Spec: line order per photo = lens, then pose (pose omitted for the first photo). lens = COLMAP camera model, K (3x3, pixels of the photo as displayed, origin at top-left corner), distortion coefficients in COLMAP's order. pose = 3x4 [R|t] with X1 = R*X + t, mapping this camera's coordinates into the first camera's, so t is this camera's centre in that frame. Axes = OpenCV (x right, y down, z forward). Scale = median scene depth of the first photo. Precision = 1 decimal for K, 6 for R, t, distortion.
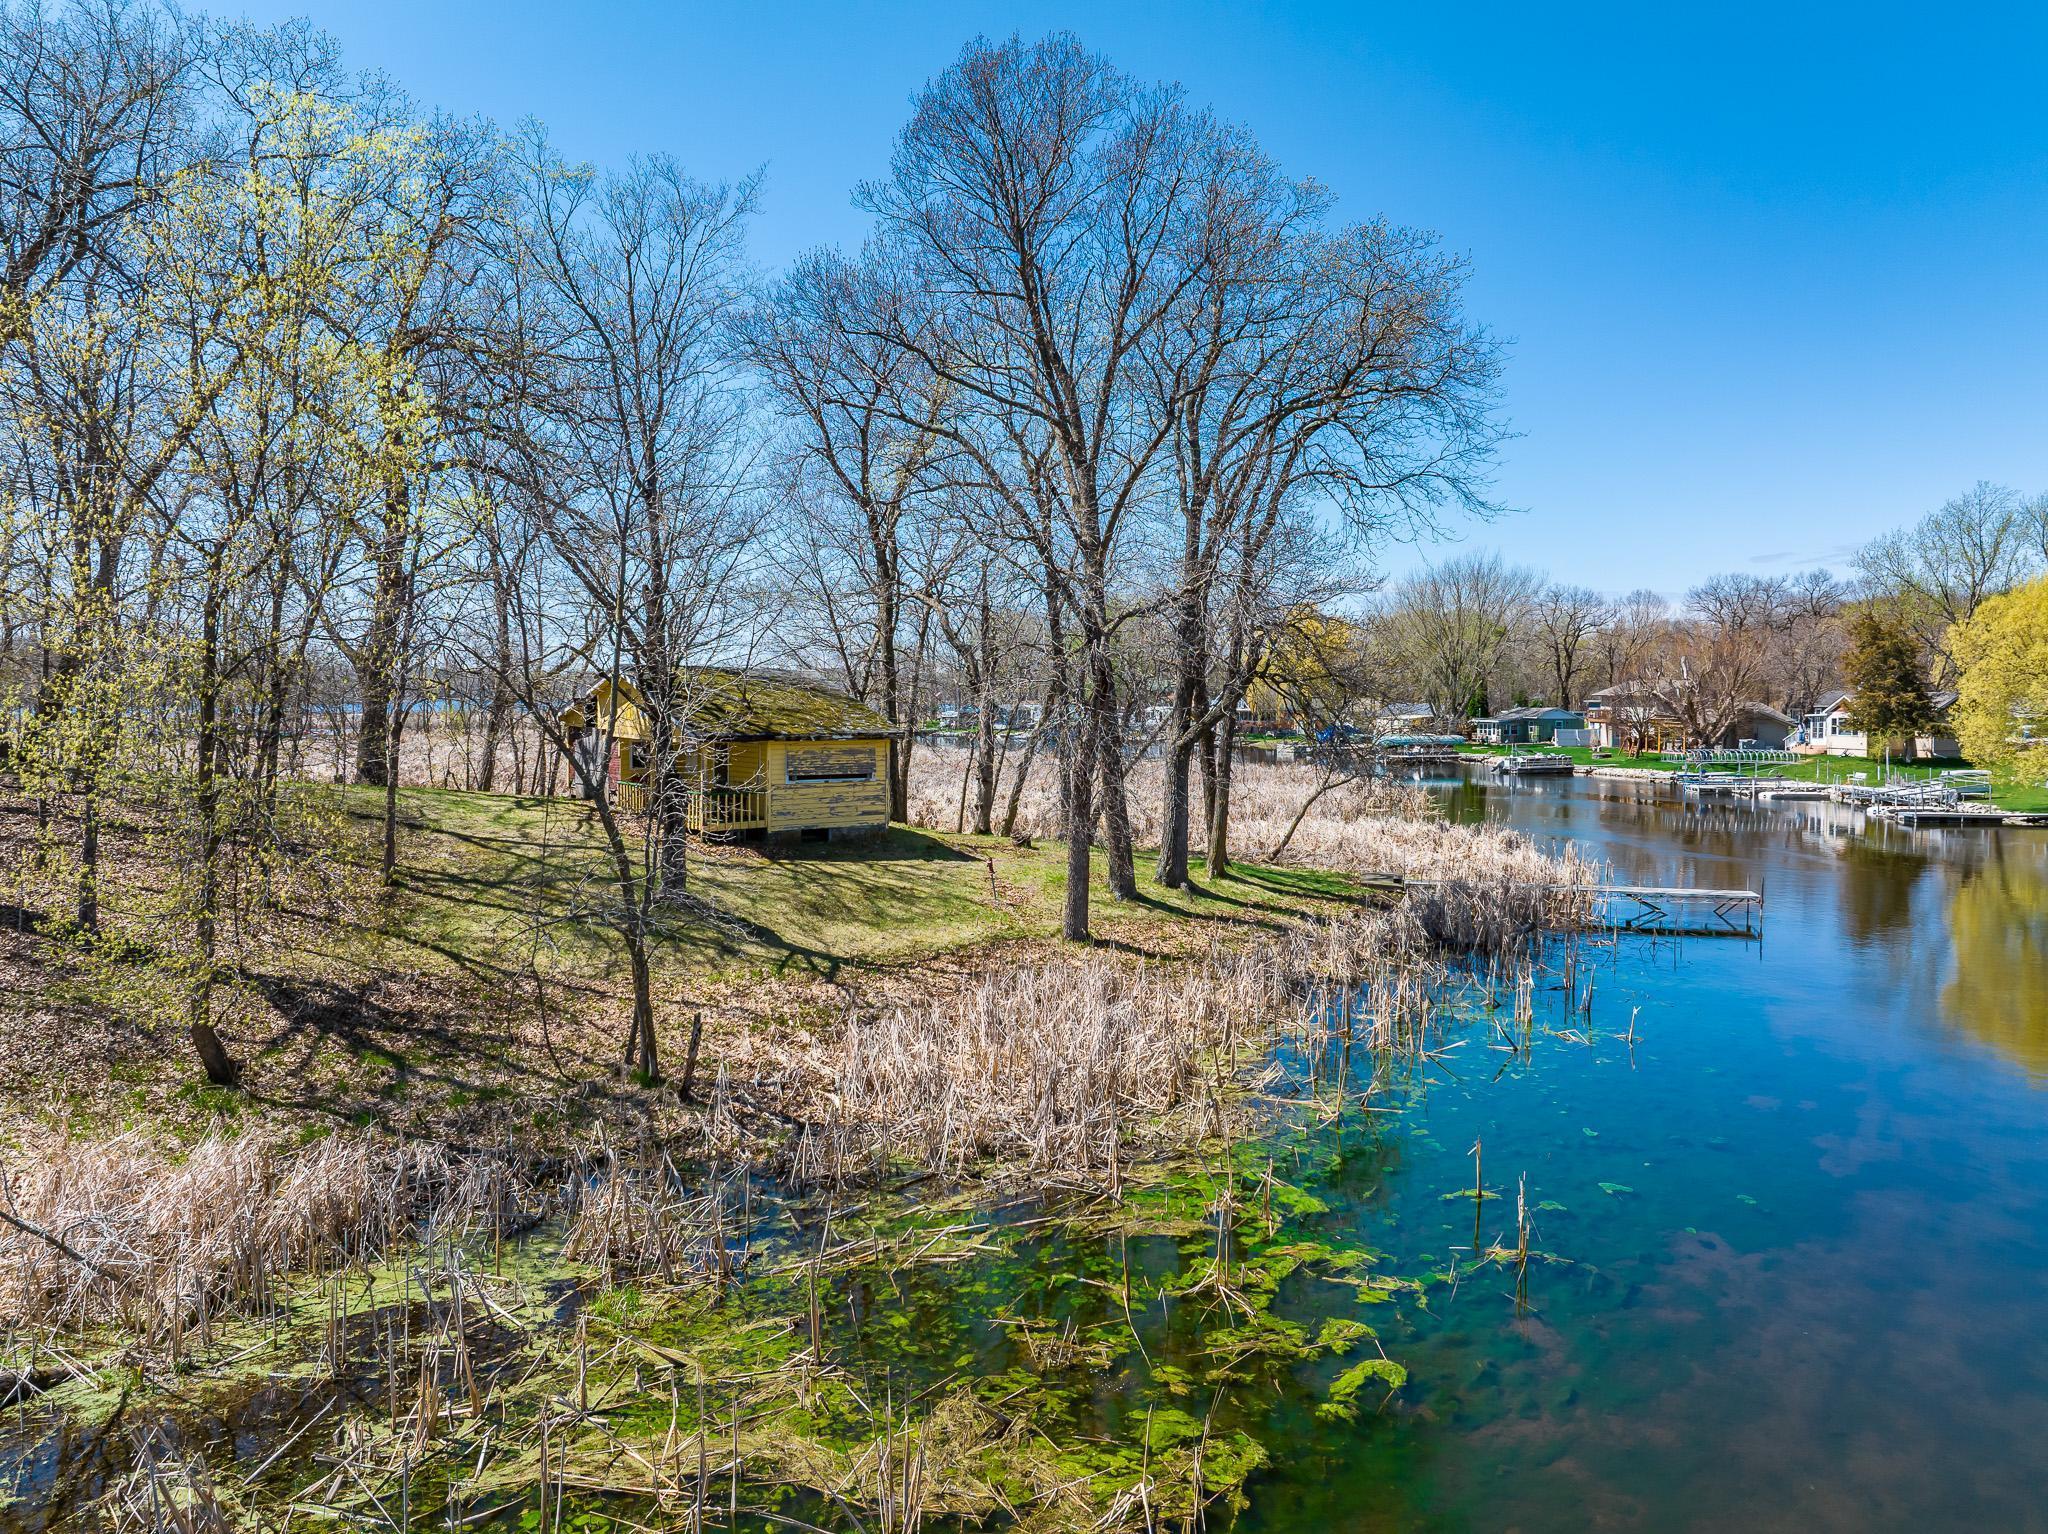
lens RADIAL K [[1438.0, 0, 1033.1], [0, 1438.0, 759.2], [0, 0, 1]] dist [-0.061617, 0.031864]
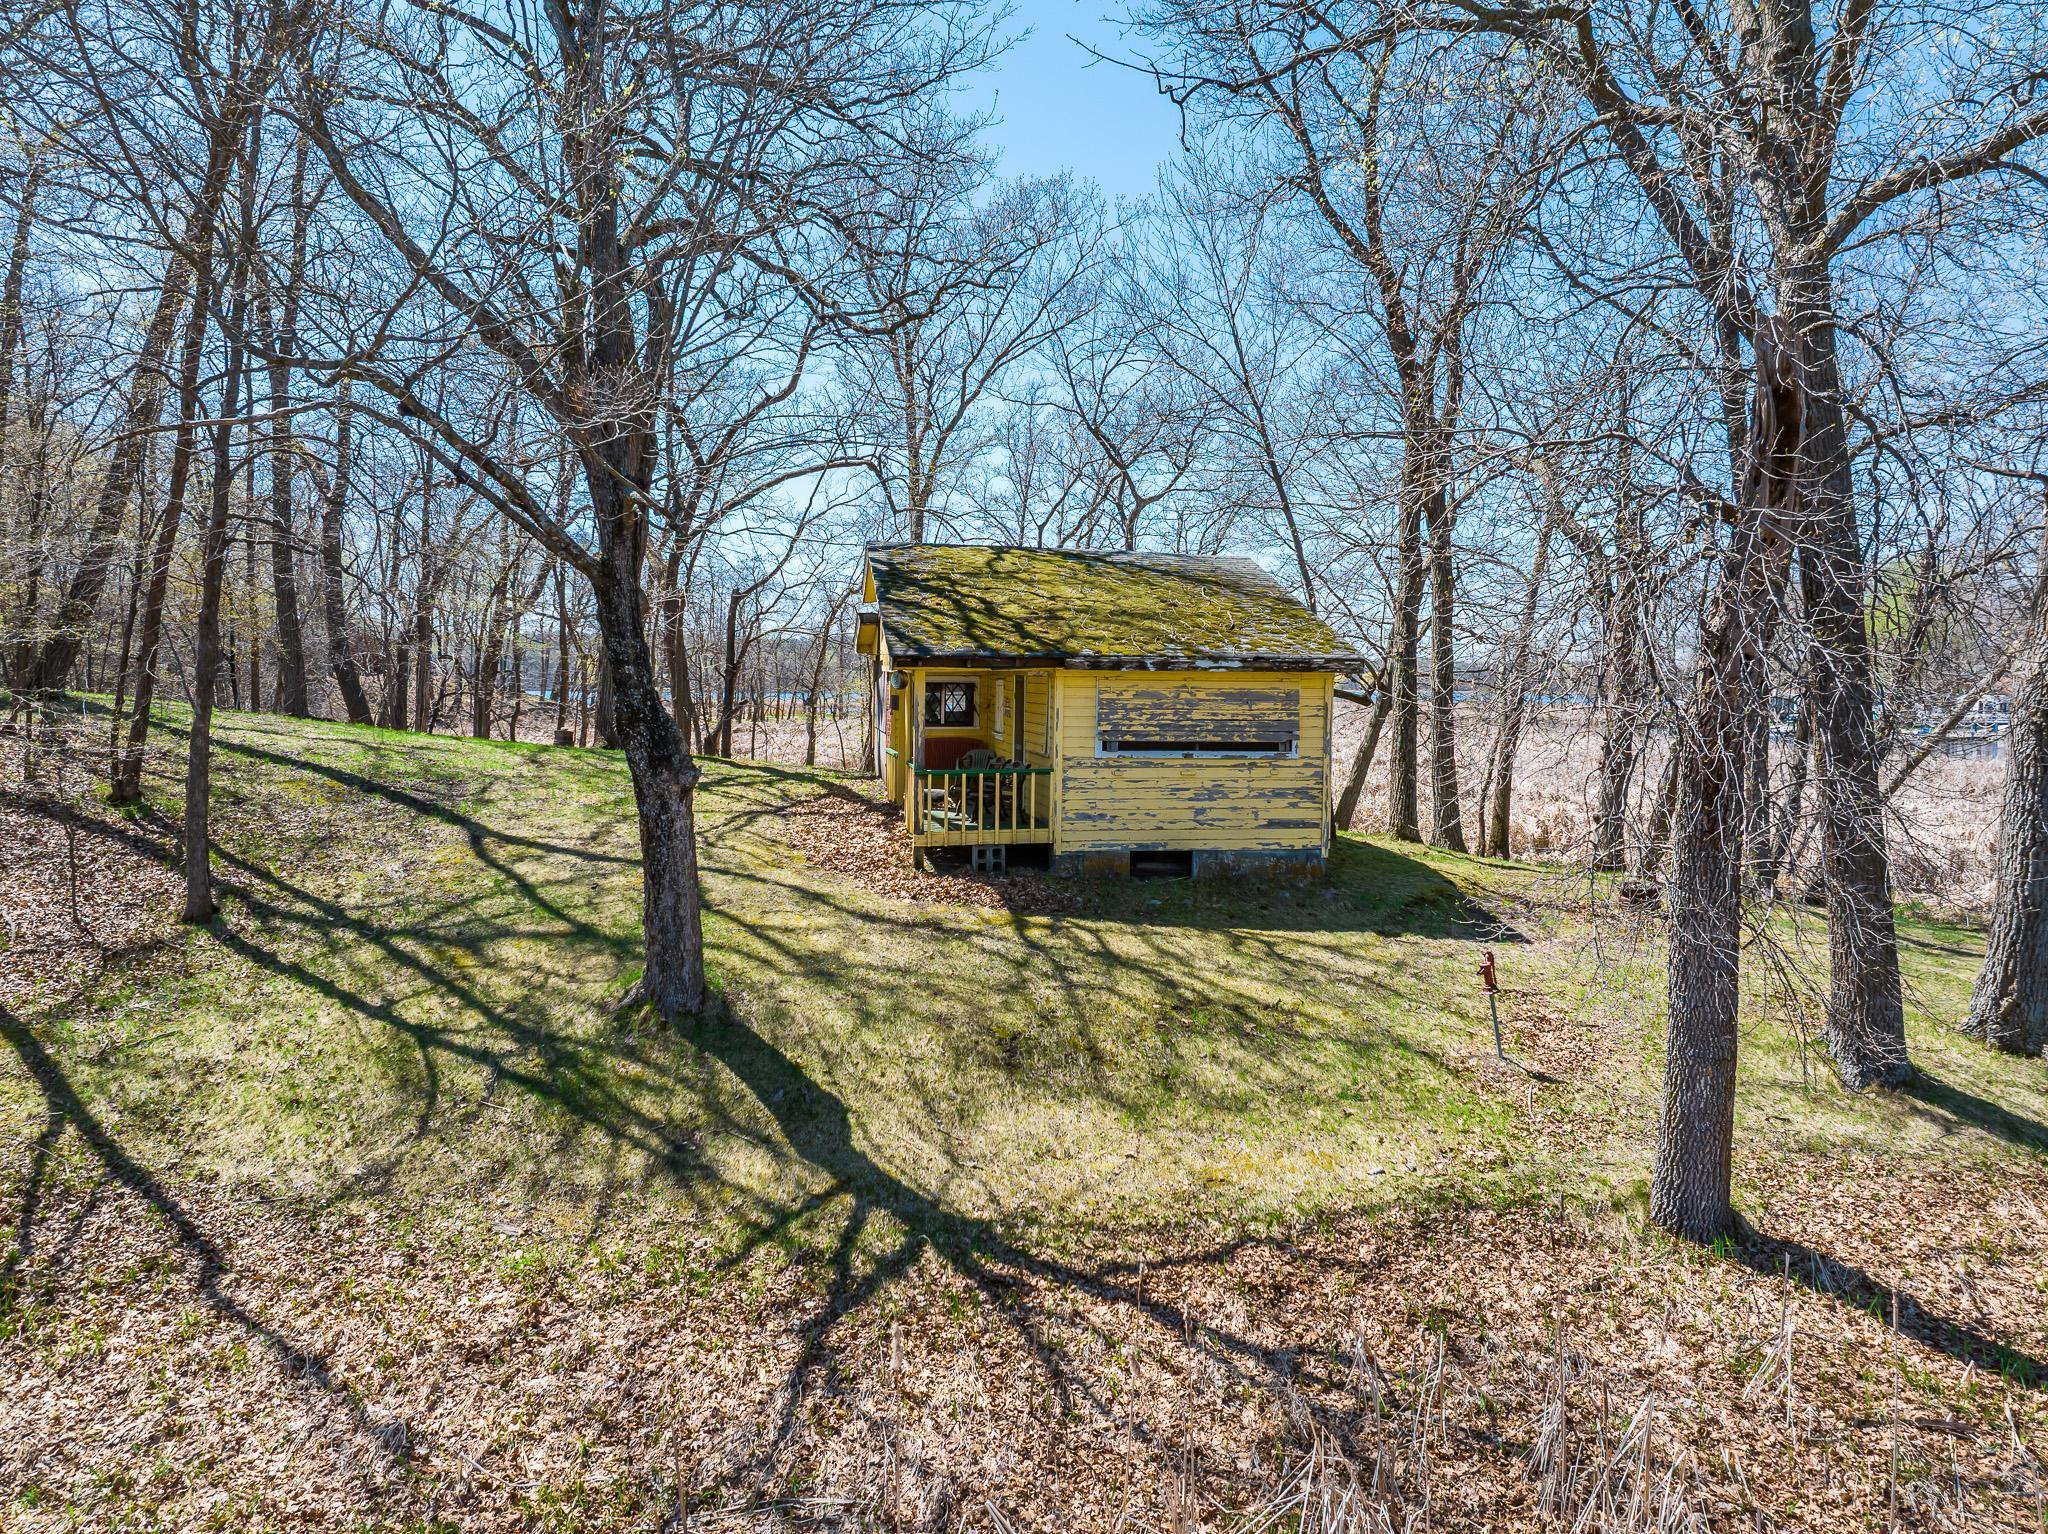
lens RADIAL K [[1446.6, 0, 1027.7], [0, 1446.6, 757.7], [0, 0, 1]] dist [-0.040184, 0.002778]
pose [[0.876196, 0.028082, -0.481137, 0.047821], [-0.025637, 0.999603, 0.011655, 0.012643], [0.481273, 0.002123, 0.876568, 0.574712]]
